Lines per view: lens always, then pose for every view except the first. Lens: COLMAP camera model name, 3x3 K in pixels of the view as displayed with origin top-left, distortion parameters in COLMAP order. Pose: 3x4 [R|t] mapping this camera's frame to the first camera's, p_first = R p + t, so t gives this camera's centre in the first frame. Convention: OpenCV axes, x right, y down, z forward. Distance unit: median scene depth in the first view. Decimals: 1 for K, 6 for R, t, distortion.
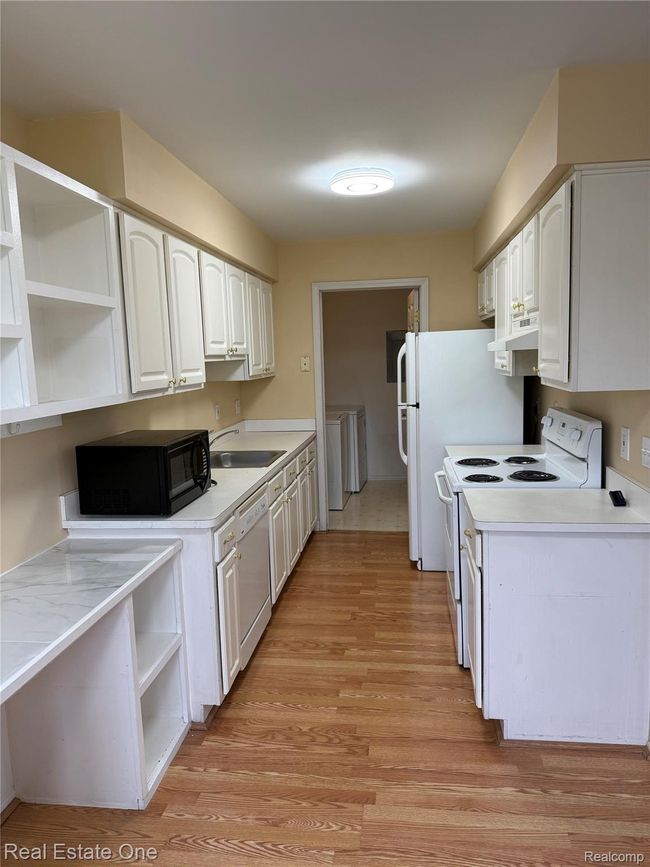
lens RADIAL K [[600.9, 0, 325.0], [0, 600.9, 433.5], [0, 0, 1]] dist [0.171883, -0.306416]
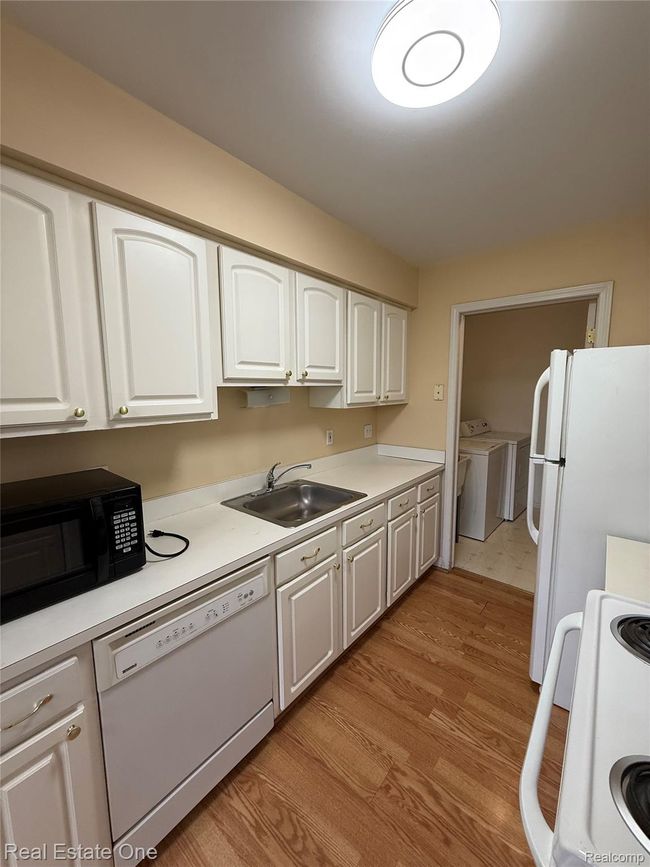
lens RADIAL K [[344.2, 0, 324.5], [0, 344.2, 430.1], [0, 0, 1]] dist [-0.000514, -0.000209]
pose [[0.845766, 0.089767, -0.525948, 0.126646], [-0.088174, 0.995707, 0.028153, -0.067892], [0.526217, 0.022564, 0.850051, 0.541327]]
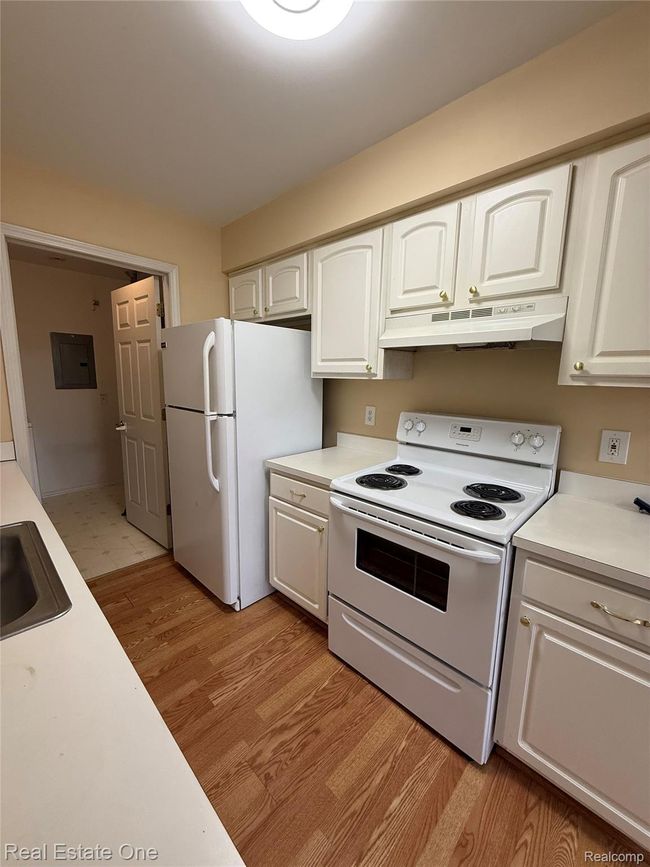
lens RADIAL K [[344.2, 0, 324.5], [0, 344.2, 430.1], [0, 0, 1]] dist [-0.000514, -0.000209]
pose [[0.593296, -0.081613, 0.800837, -0.135079], [0.063999, 0.996480, 0.054138, -0.042286], [-0.802436, 0.019133, 0.596431, 0.628124]]
